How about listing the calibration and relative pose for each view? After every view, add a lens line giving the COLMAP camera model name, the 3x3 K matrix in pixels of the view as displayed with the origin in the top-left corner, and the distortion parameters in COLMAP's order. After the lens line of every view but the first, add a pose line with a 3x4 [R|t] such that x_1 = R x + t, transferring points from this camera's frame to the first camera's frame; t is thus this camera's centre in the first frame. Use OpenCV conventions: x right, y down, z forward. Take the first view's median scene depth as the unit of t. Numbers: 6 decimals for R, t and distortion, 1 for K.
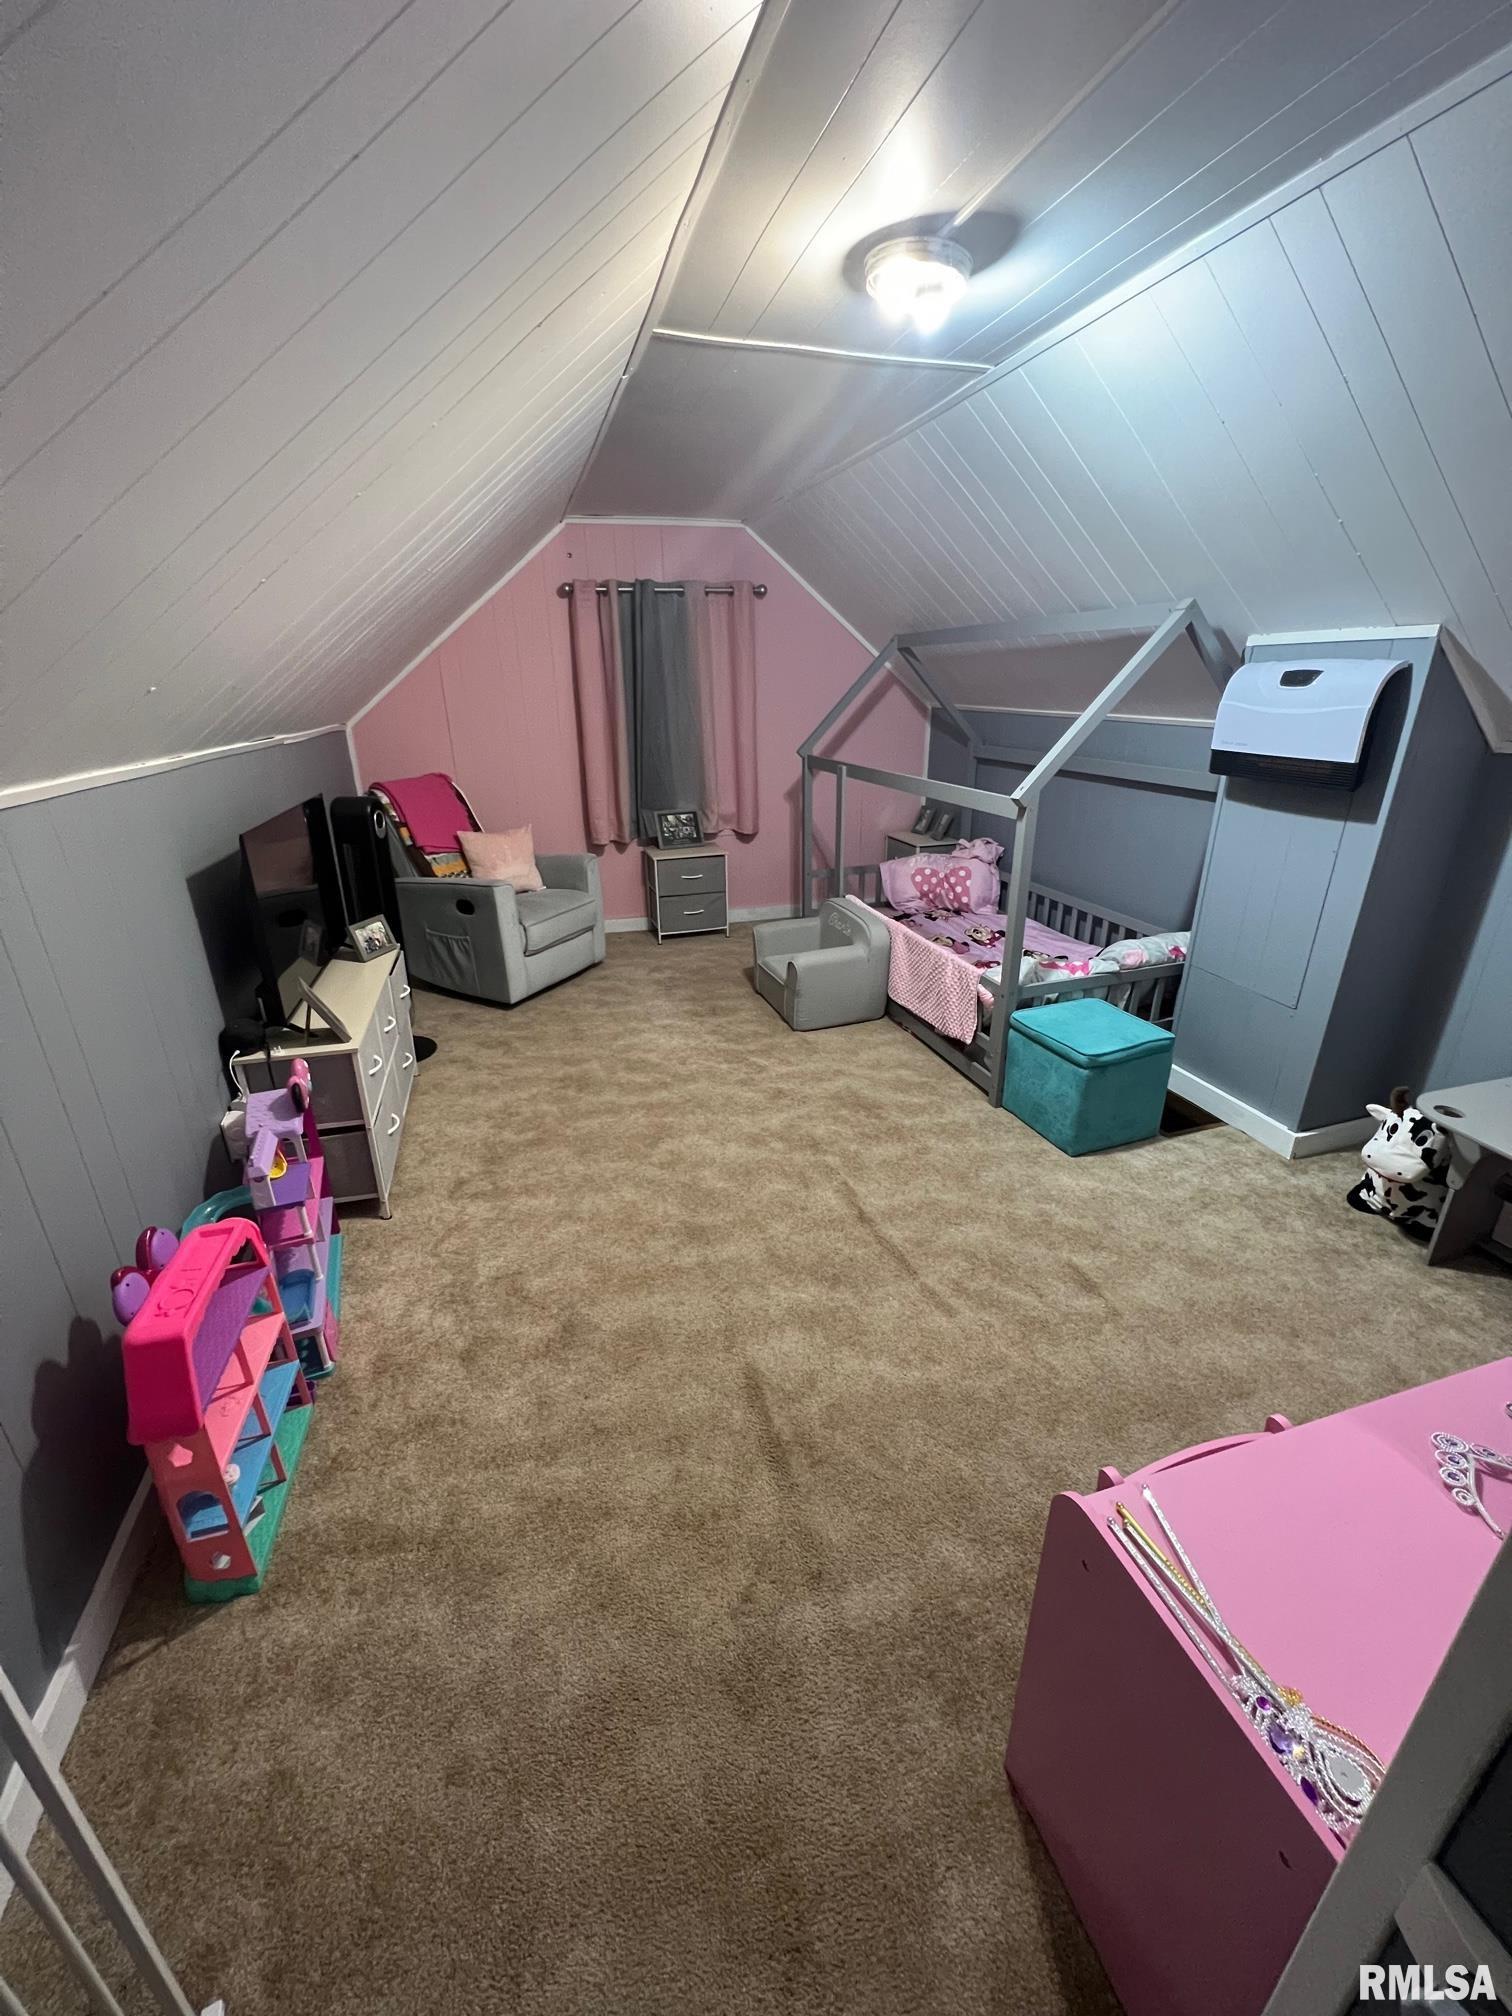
lens RADIAL K [[804.6, 0, 756.0], [0, 804.6, 1008.0], [0, 0, 1]] dist [0.000676, 0.000011]
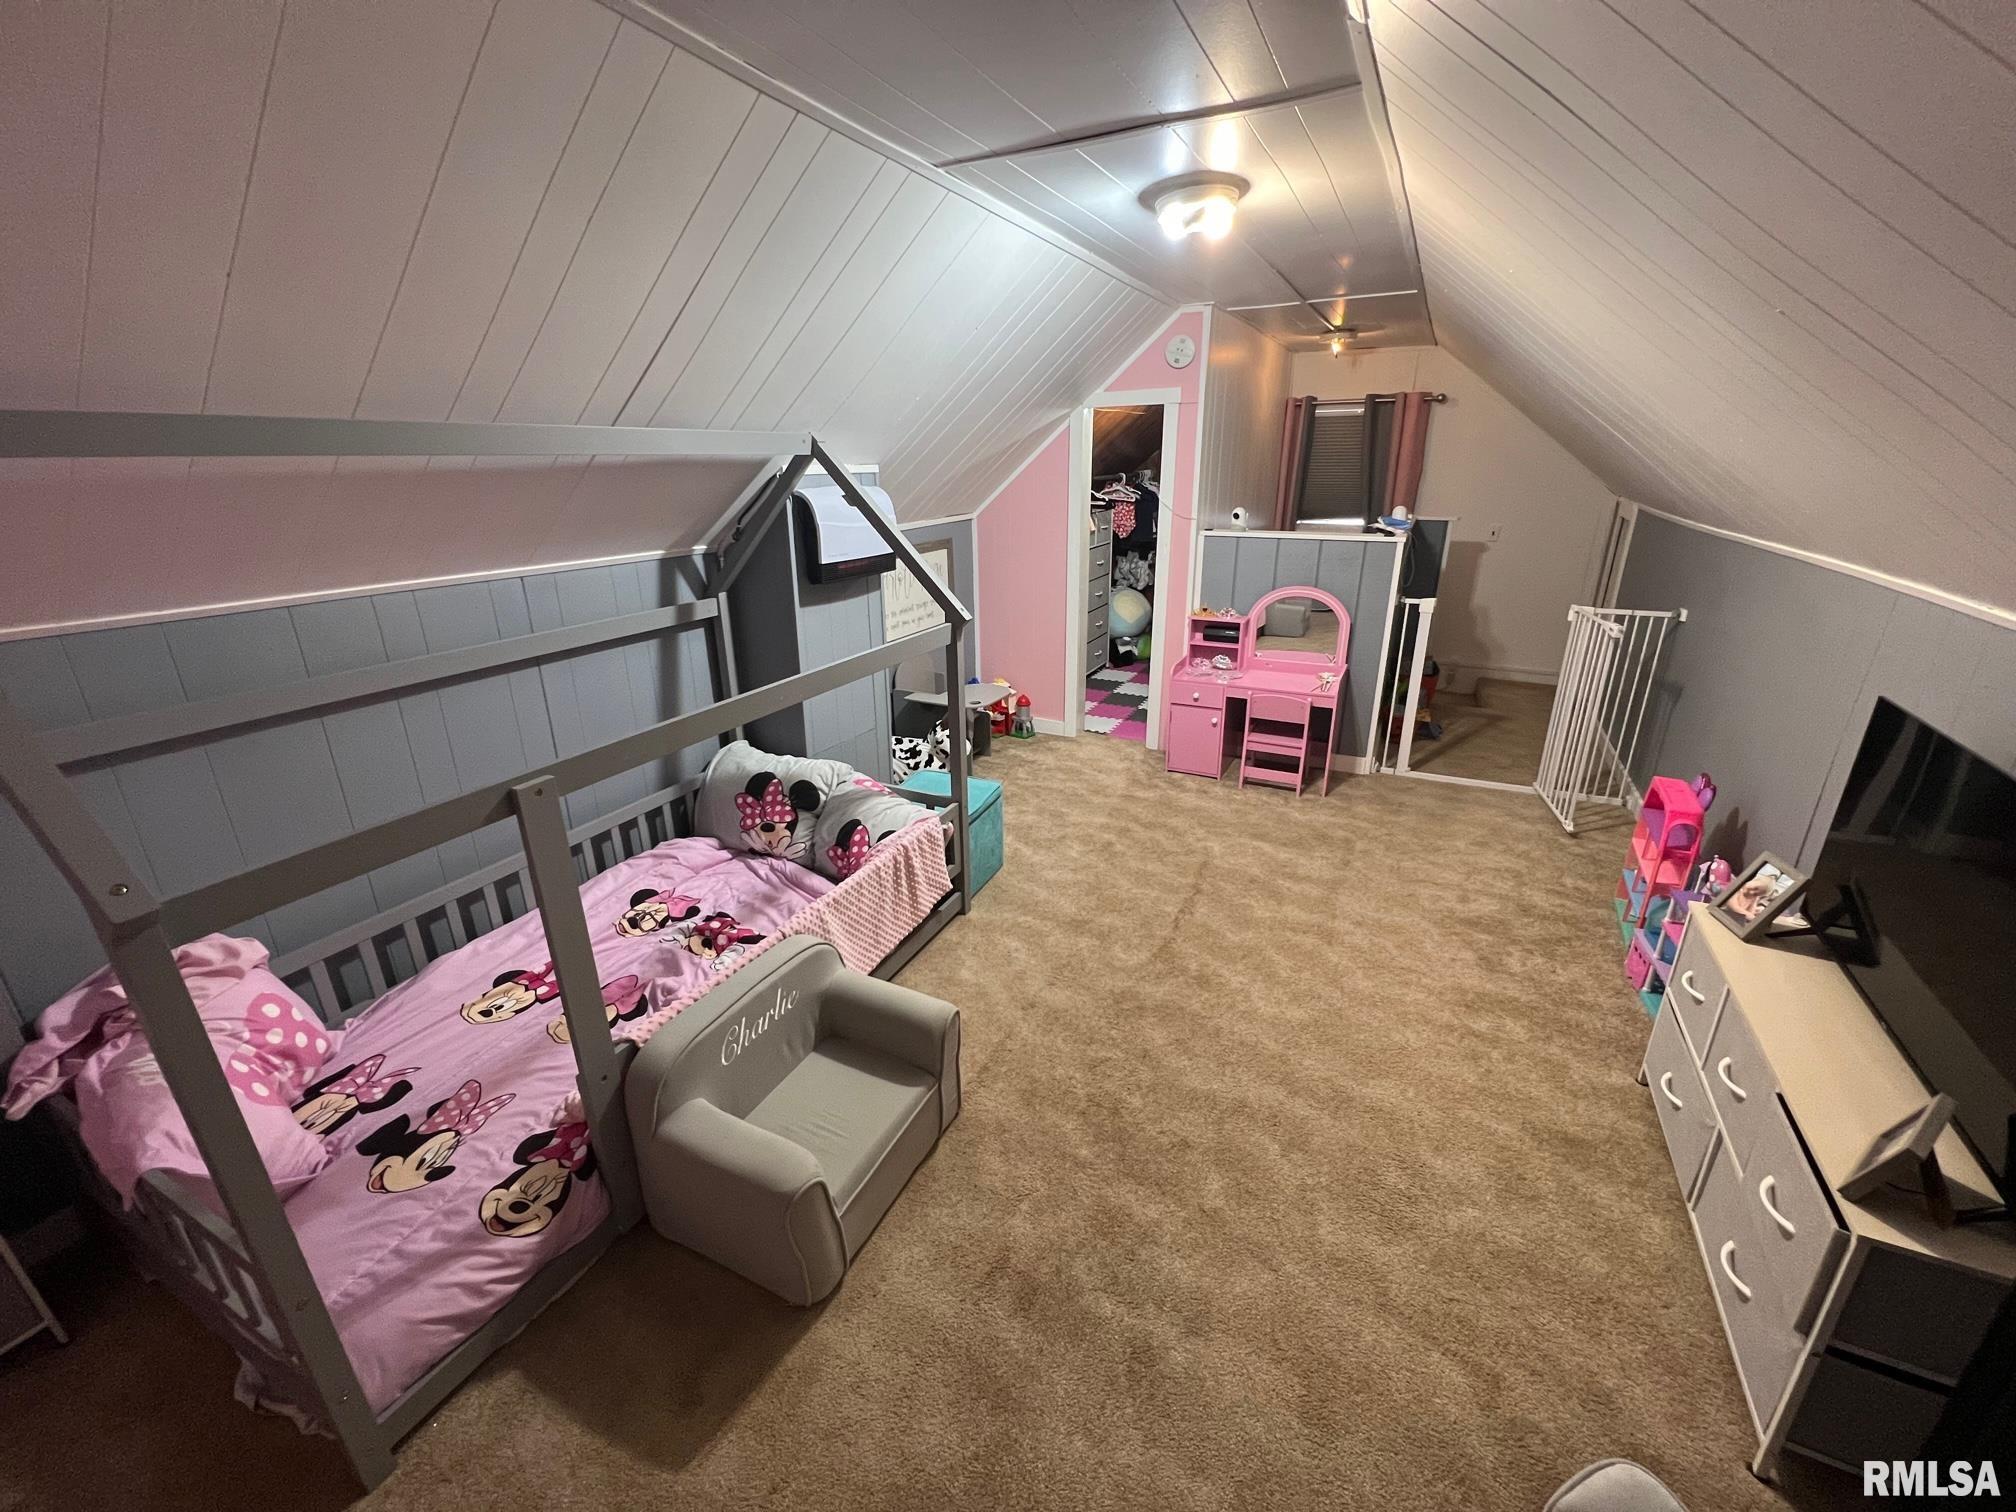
lens RADIAL K [[804.6, 0, 1008.0], [0, 804.6, 756.0], [0, 0, 1]] dist [0.000676, 0.000011]
pose [[-0.717658, -0.244784, 0.651957, -0.452684], [0.267112, 0.767826, 0.582318, -0.771346], [-0.643131, 0.592051, -0.485652, 1.693626]]
